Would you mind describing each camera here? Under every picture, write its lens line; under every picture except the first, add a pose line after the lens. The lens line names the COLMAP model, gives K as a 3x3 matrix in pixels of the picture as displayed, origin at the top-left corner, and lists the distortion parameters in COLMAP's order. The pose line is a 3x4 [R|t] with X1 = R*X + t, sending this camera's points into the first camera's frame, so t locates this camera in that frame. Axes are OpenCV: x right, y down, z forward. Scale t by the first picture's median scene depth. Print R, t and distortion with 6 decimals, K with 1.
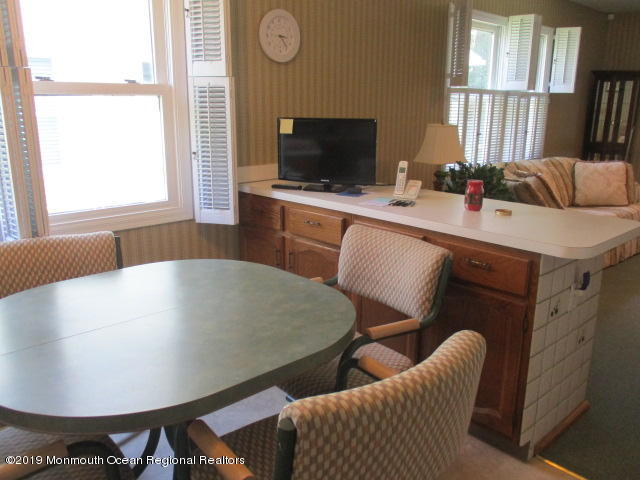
lens RADIAL K [[538.1, 0, 318.0], [0, 538.1, 240.6], [0, 0, 1]] dist [-0.026757, 0.011086]
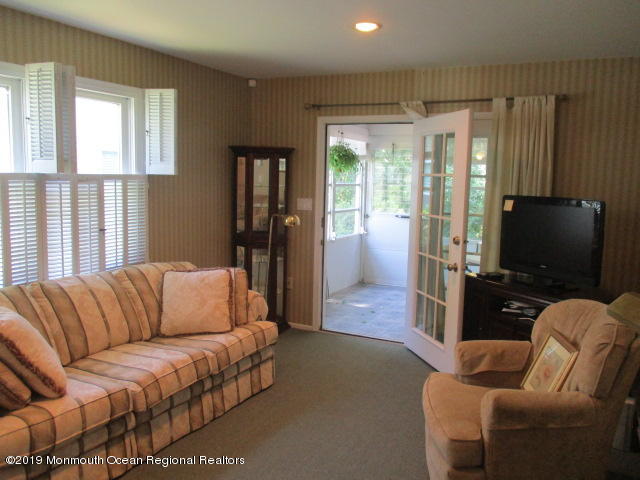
lens RADIAL K [[538.1, 0, 321.0], [0, 538.1, 239.6], [0, 0, 1]] dist [-0.026757, 0.011086]
pose [[0.933128, -0.032216, 0.358097, 0.438584], [0.075502, 0.991328, -0.107559, -0.100592], [-0.351526, 0.127403, 0.927468, 0.272780]]
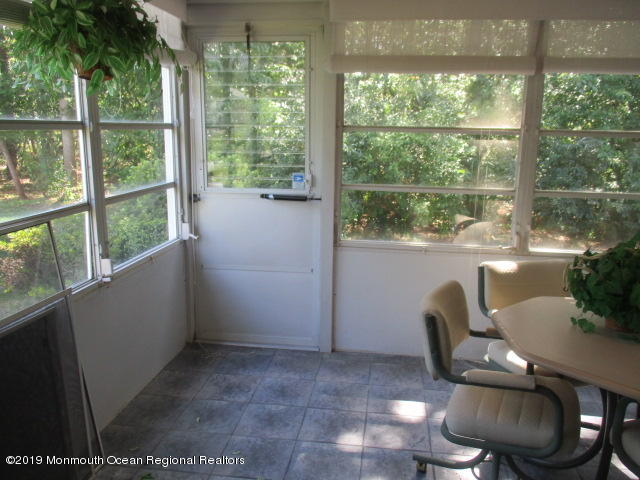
lens RADIAL K [[572.6, 0, 322.0], [0, 572.6, 244.3], [0, 0, 1]] dist [-0.035525, 0.001448]
pose [[0.766086, -0.129906, 0.629473, 0.821067], [0.149299, 0.988540, 0.022307, -0.277764], [-0.625157, 0.076891, 0.776702, 1.086109]]
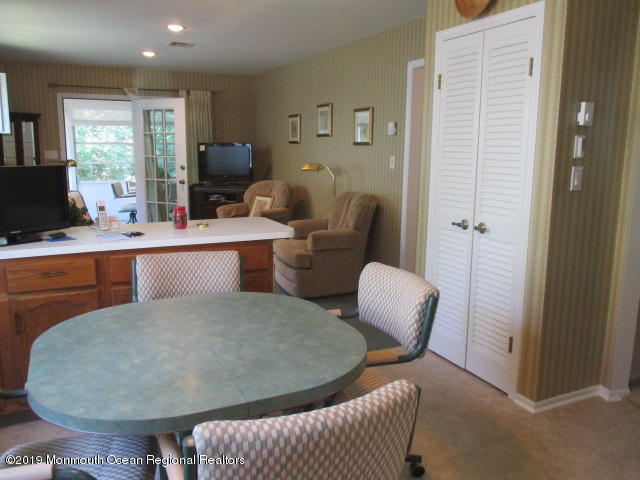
lens RADIAL K [[538.1, 0, 322.3], [0, 538.1, 241.5], [0, 0, 1]] dist [-0.026757, 0.011086]
pose [[0.298923, -0.178157, 0.937500, -0.420673], [0.229349, 0.967036, 0.110642, -0.045004], [-0.926307, 0.181941, 0.329929, 0.117943]]
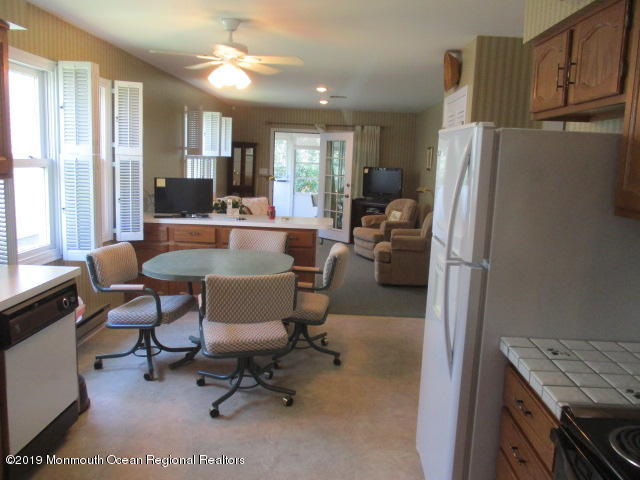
lens RADIAL K [[538.1, 0, 321.4], [0, 538.1, 240.6], [0, 0, 1]] dist [-0.026757, 0.011086]
pose [[0.697882, -0.091335, 0.710365, -0.577945], [0.144269, 0.989432, -0.014517, 0.046942], [-0.701532, 0.112615, 0.703683, -0.356356]]
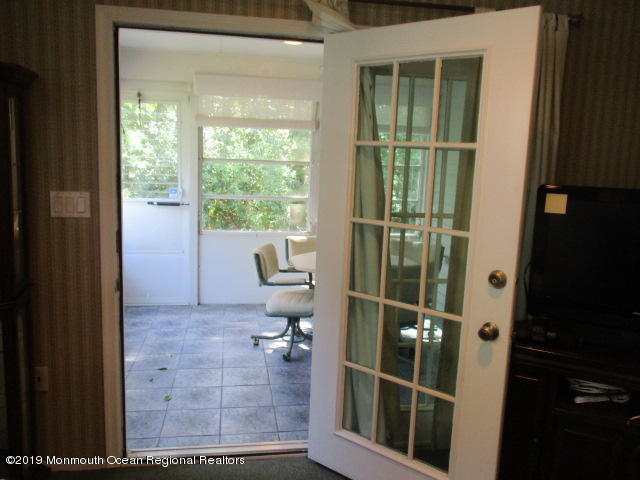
lens RADIAL K [[538.1, 0, 326.1], [0, 538.1, 238.6], [0, 0, 1]] dist [-0.026757, 0.011086]
pose [[0.545818, -0.118177, 0.829528, 0.520117], [0.171529, 0.984797, 0.027433, -0.230896], [-0.820159, 0.127315, 0.557791, 0.819263]]
